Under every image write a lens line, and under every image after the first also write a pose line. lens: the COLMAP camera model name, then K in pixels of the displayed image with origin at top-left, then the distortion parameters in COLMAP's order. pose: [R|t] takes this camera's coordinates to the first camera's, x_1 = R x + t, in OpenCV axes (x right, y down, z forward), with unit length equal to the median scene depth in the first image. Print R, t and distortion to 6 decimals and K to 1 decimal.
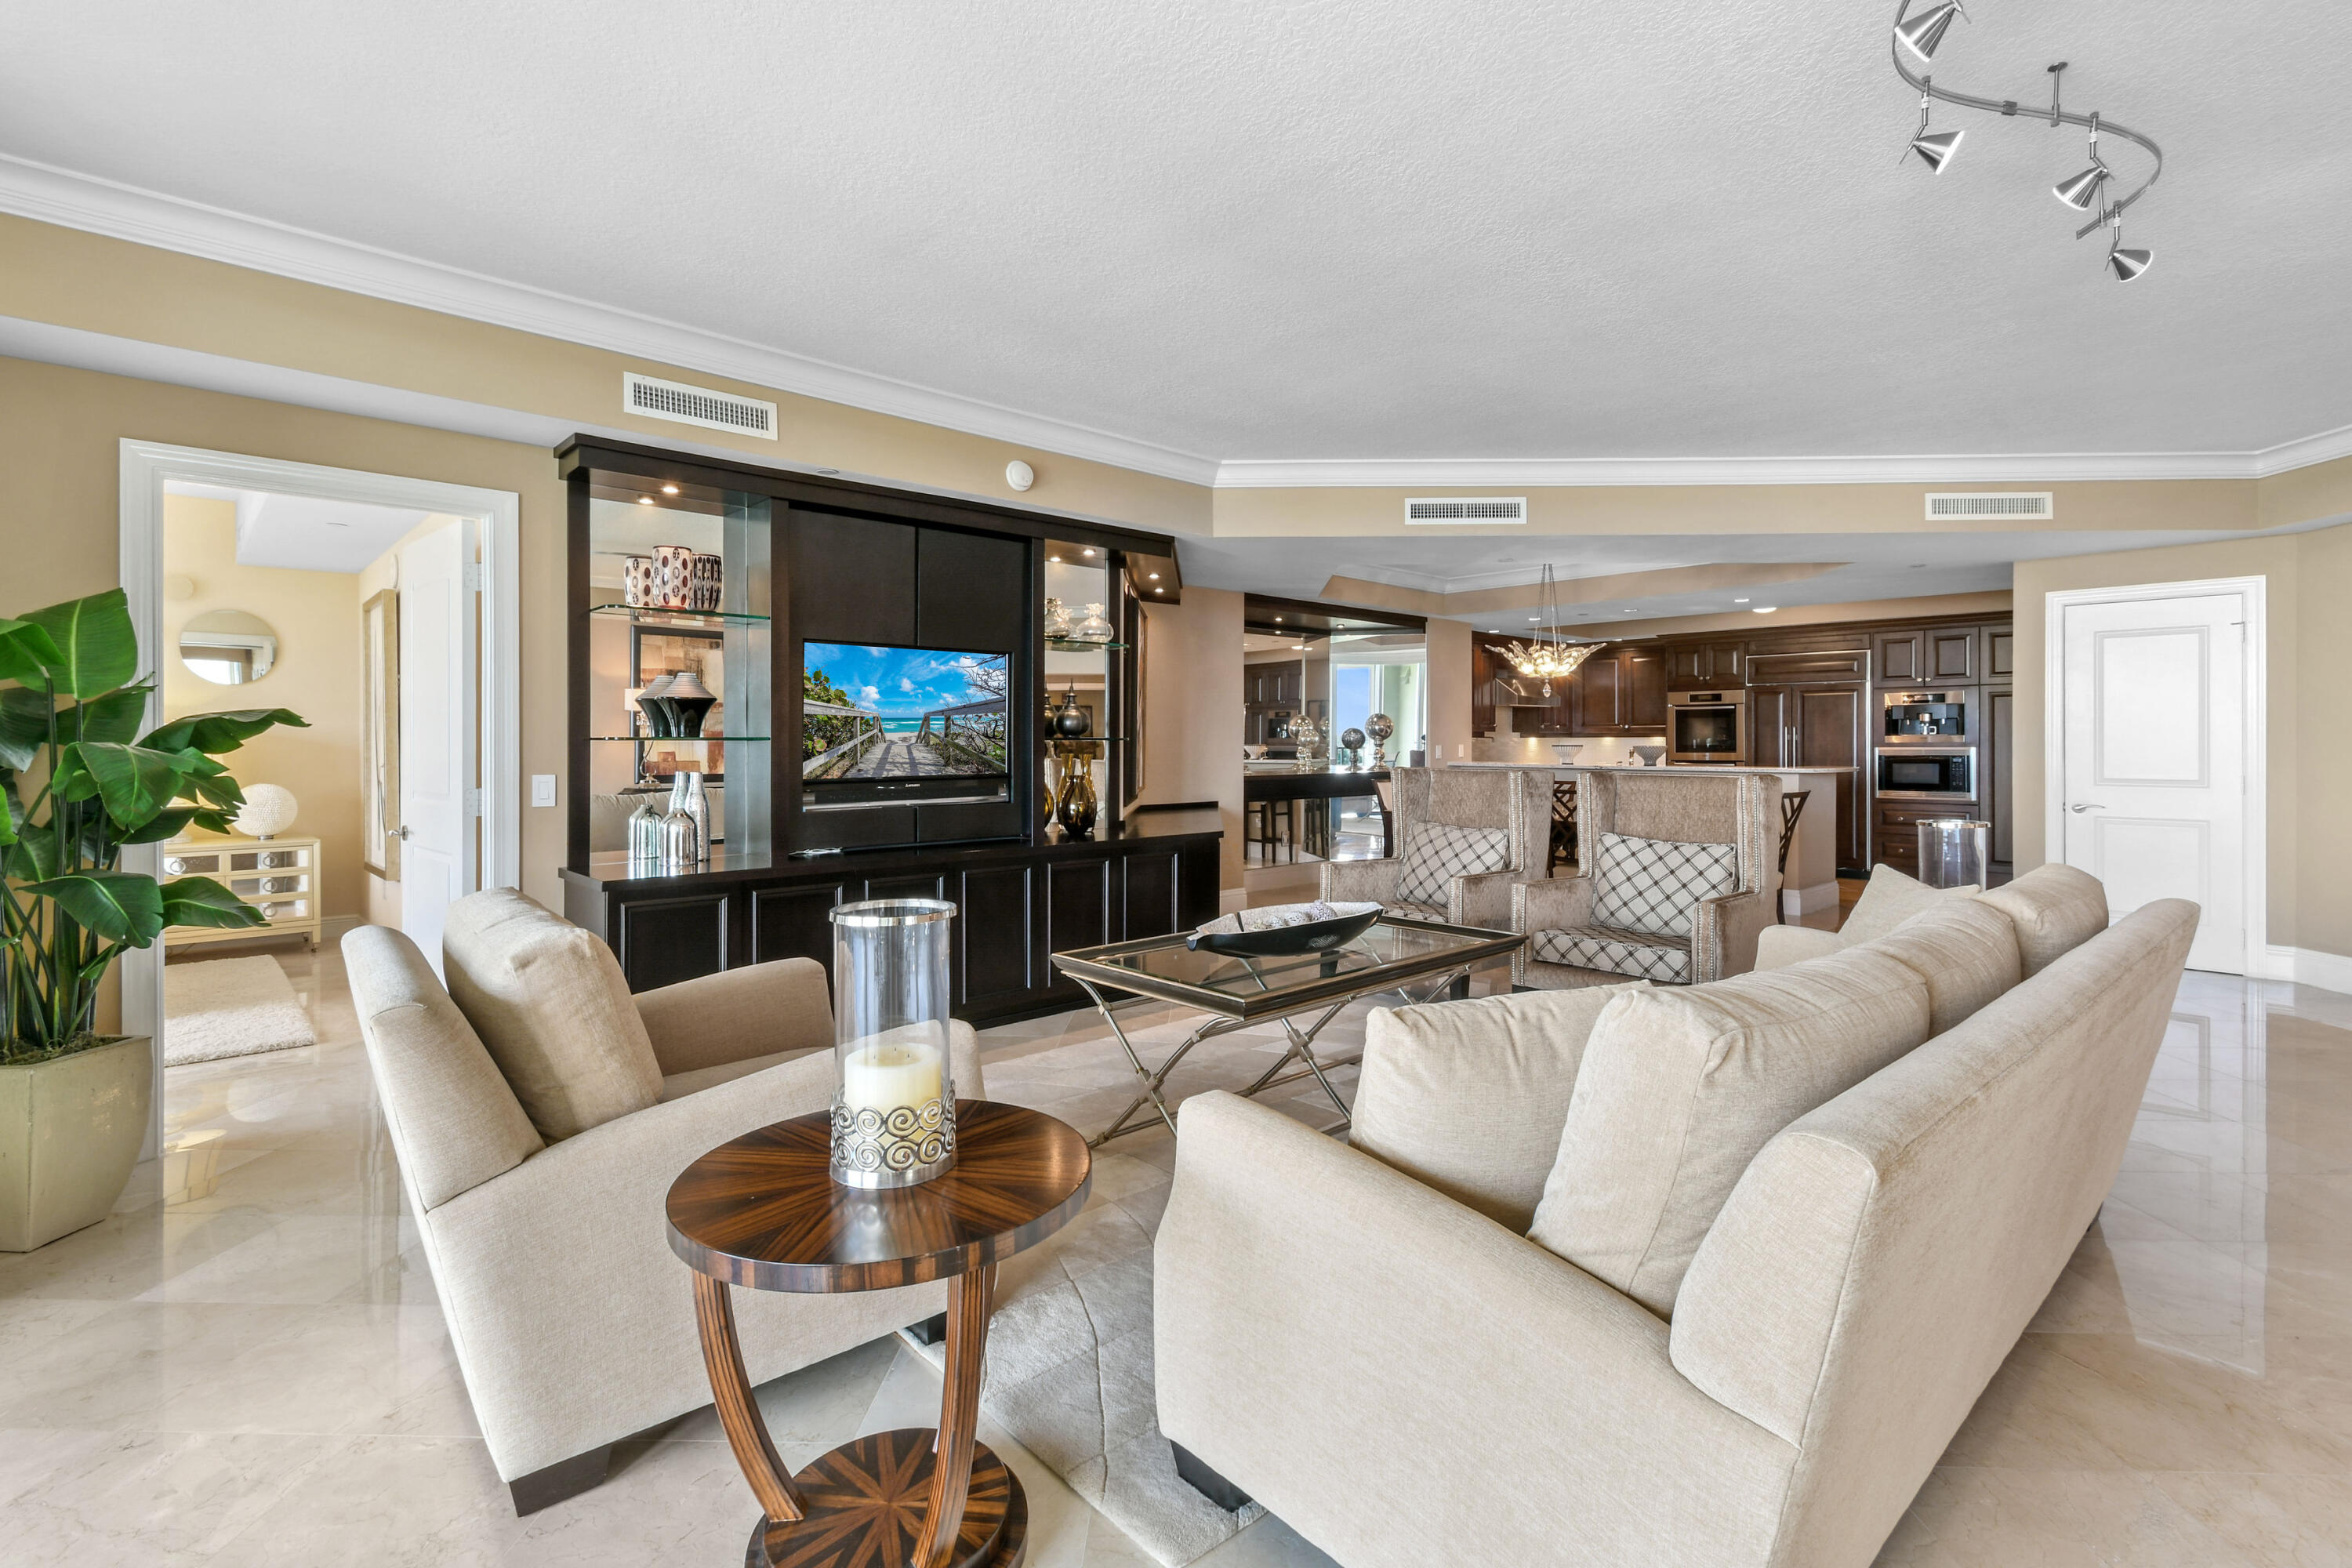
lens RADIAL K [[1079.0, 0, 1187.3], [0, 1079.0, 747.2], [0, 0, 1]] dist [0.007112, 0.001601]
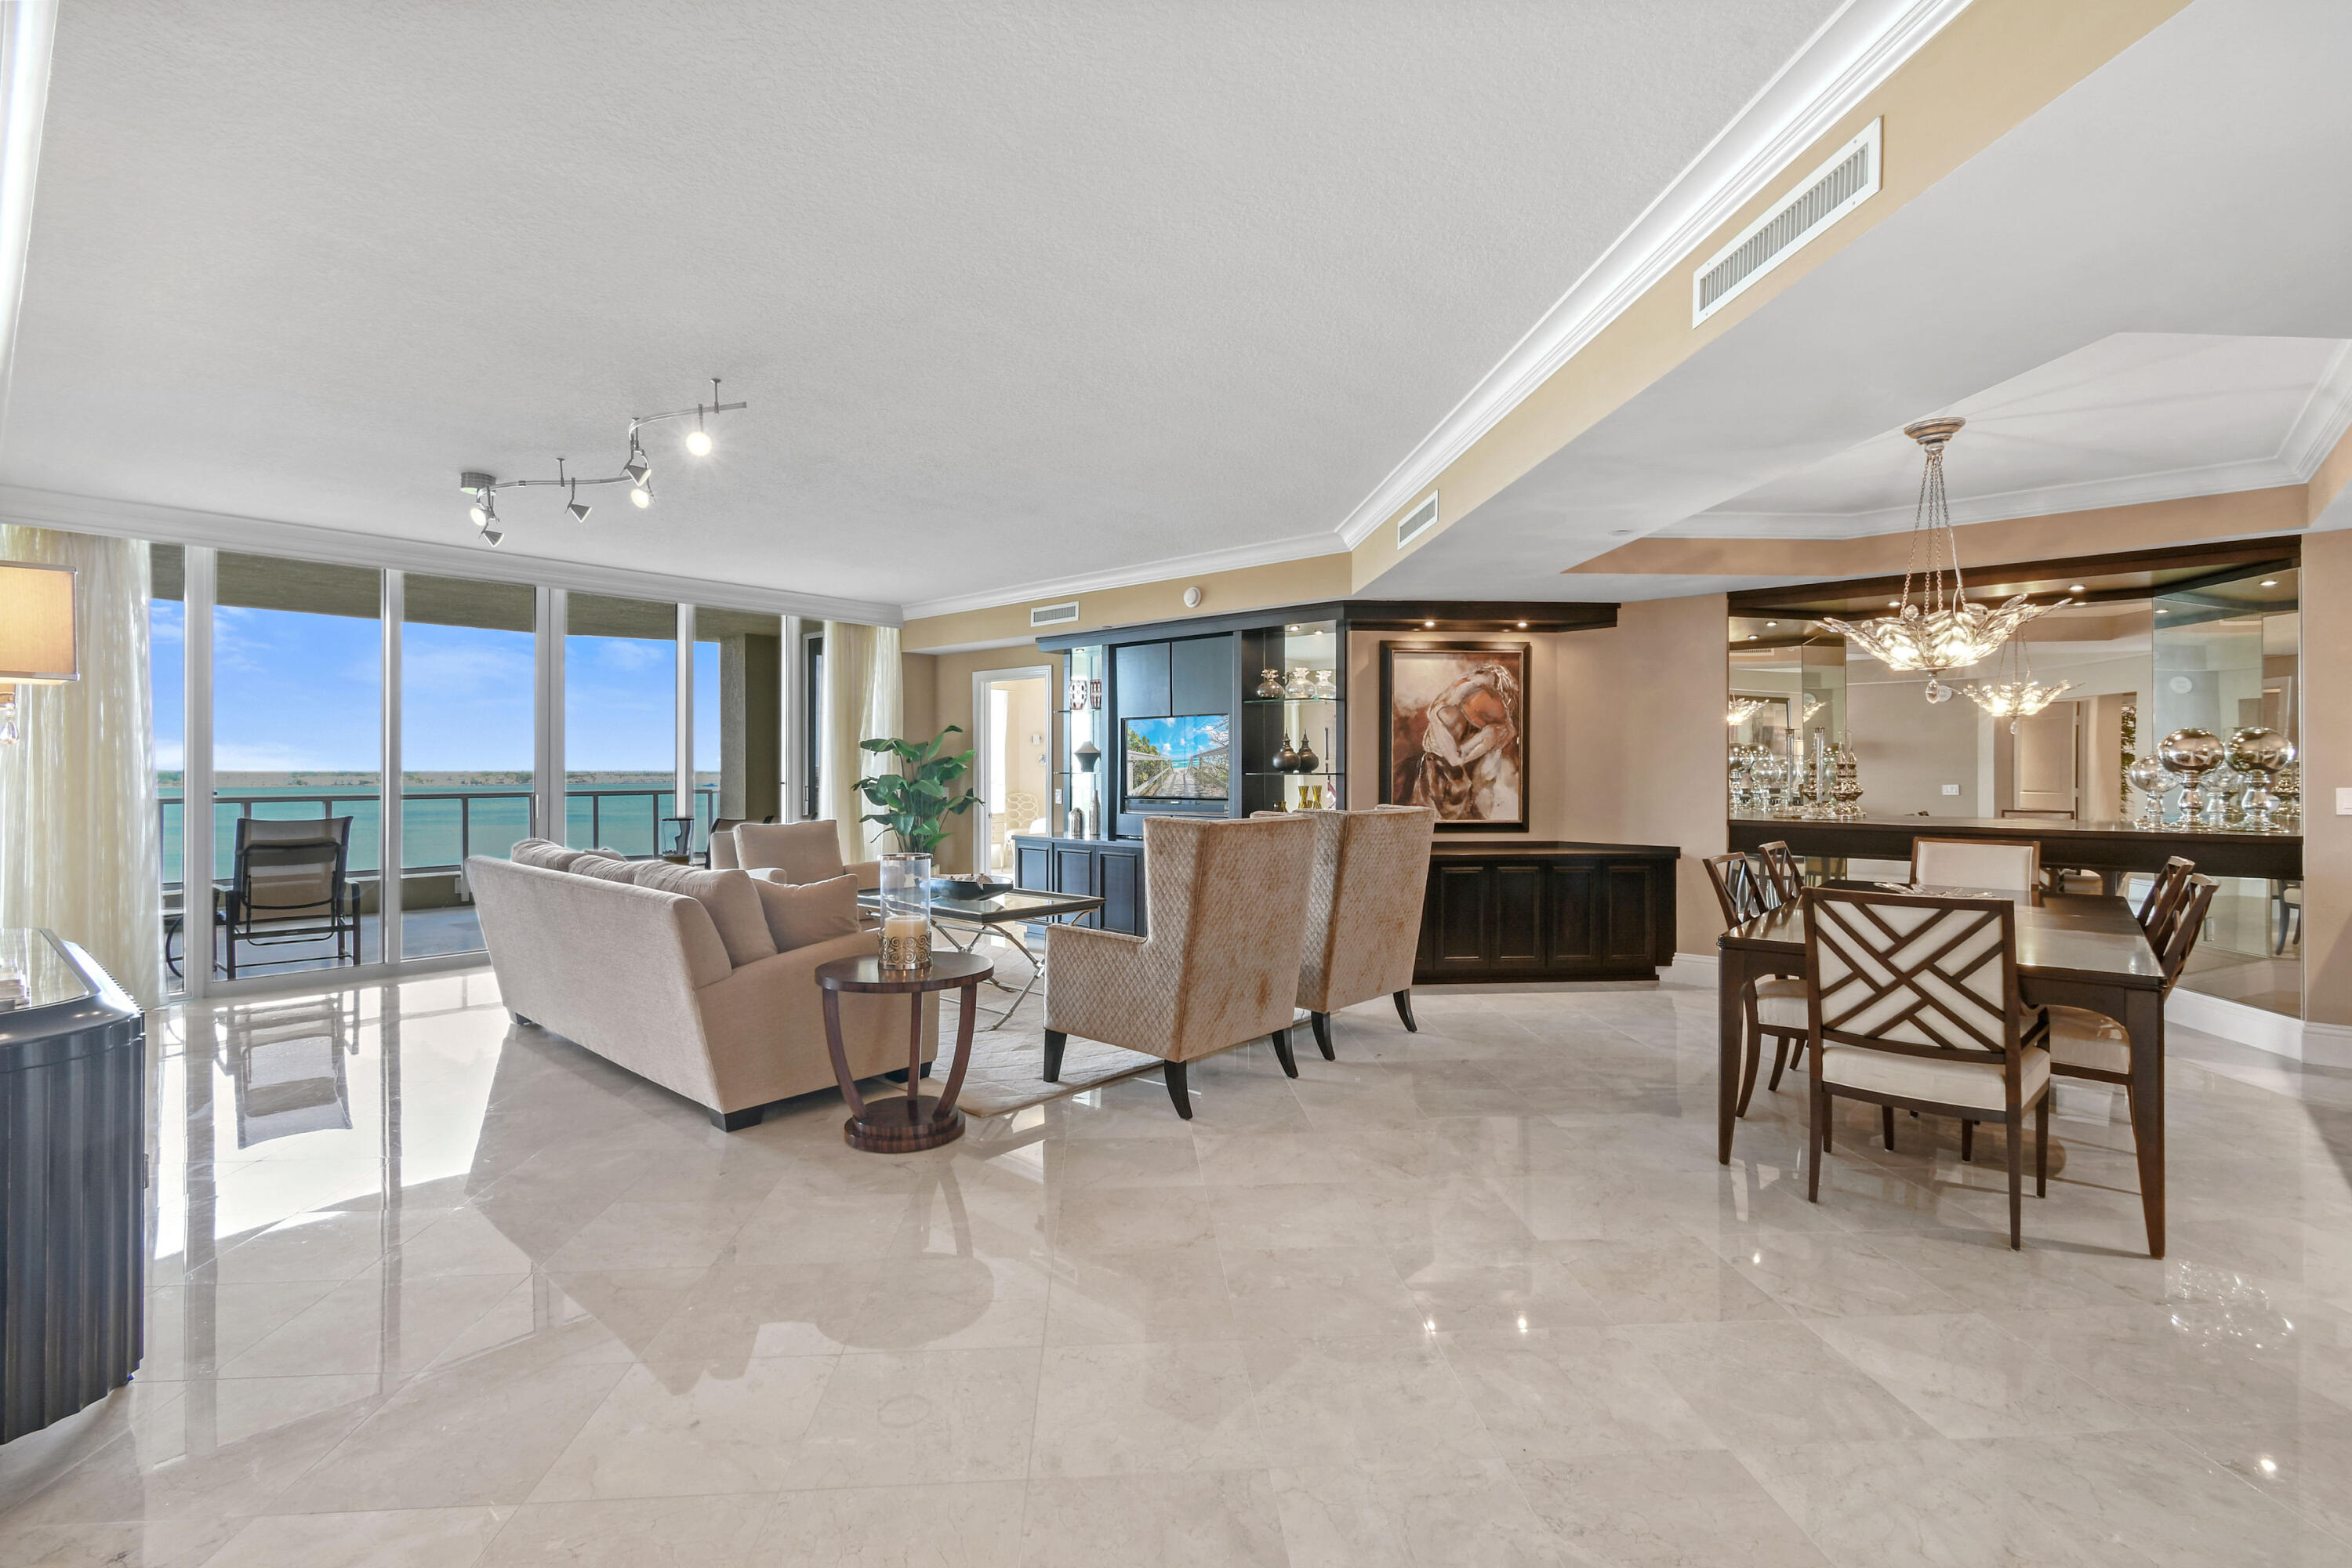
lens RADIAL K [[1079.0, 0, 1190.2], [0, 1079.0, 771.6], [0, 0, 1]] dist [0.007112, 0.001601]
pose [[0.121479, -0.000131, -0.992594, 0.660673], [-0.000376, 1.000000, -0.000178, -0.008350], [0.992594, 0.000395, 0.121479, 0.423057]]
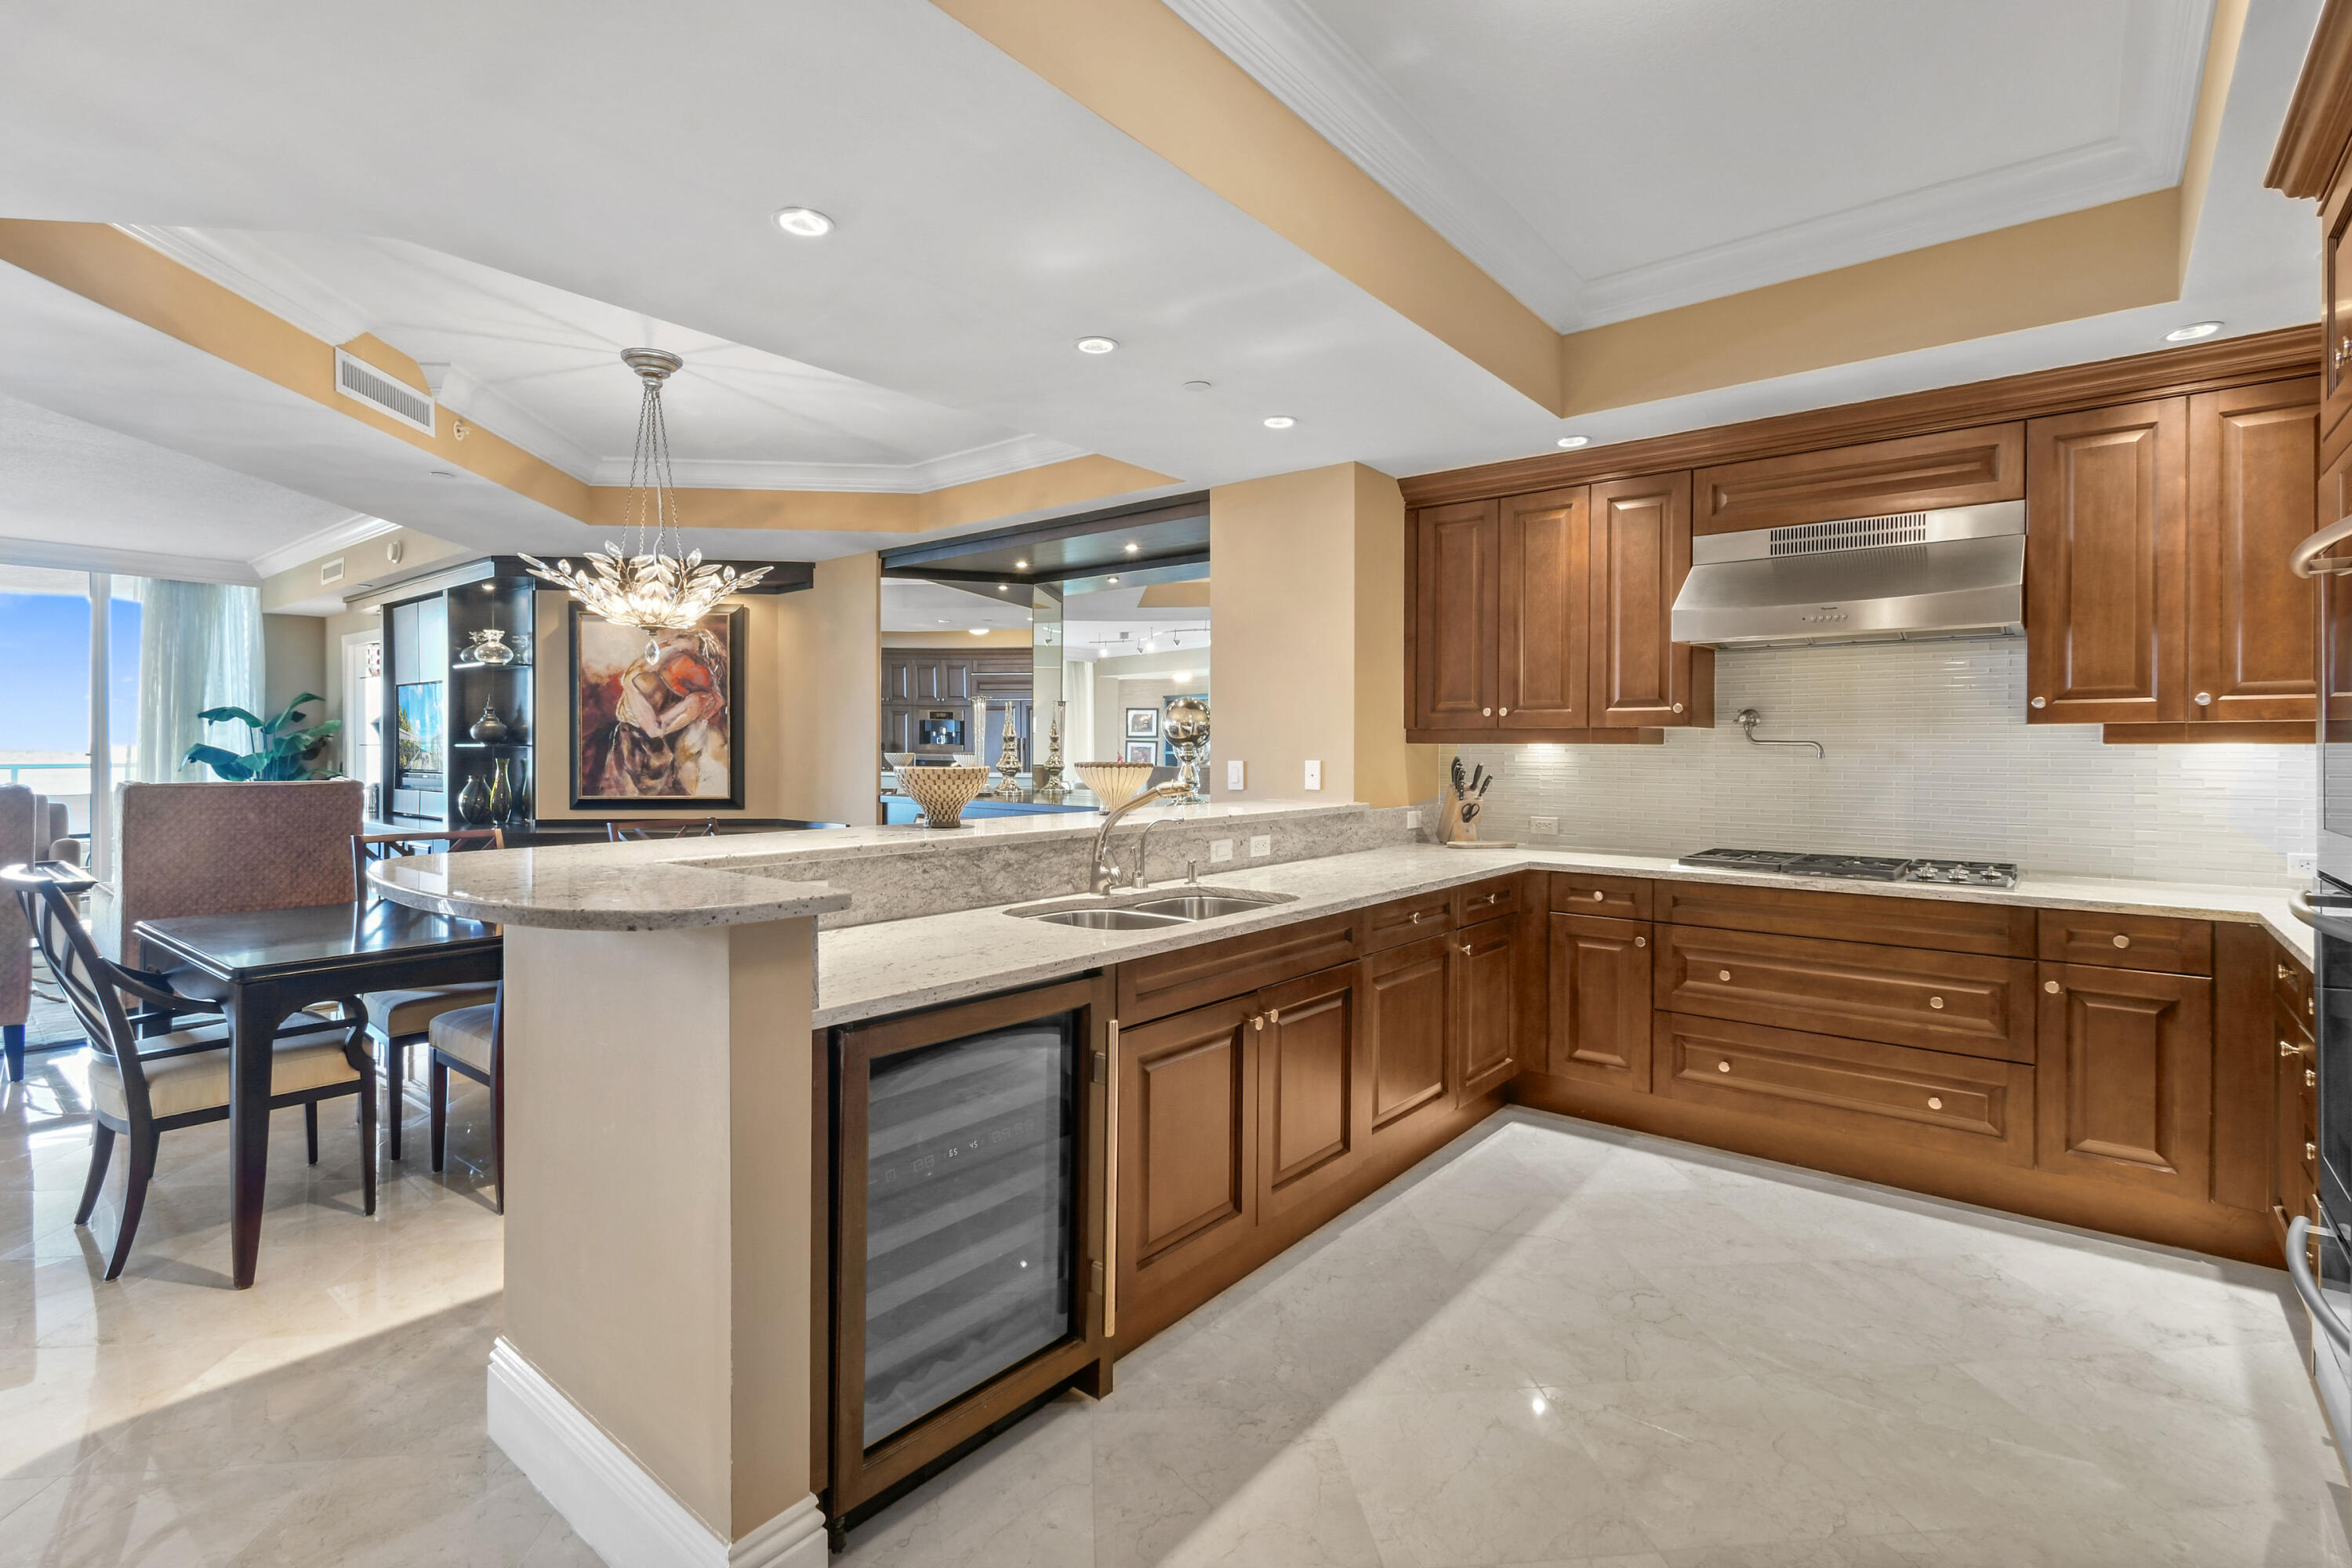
lens RADIAL K [[1079.0, 0, 1196.0], [0, 1079.0, 748.2], [0, 0, 1]] dist [0.007112, 0.001601]
pose [[0.170428, 0.002058, -0.985368, 0.681732], [-0.002513, 0.999995, 0.001654, -0.007570], [0.985367, 0.002195, 0.170433, 0.906470]]
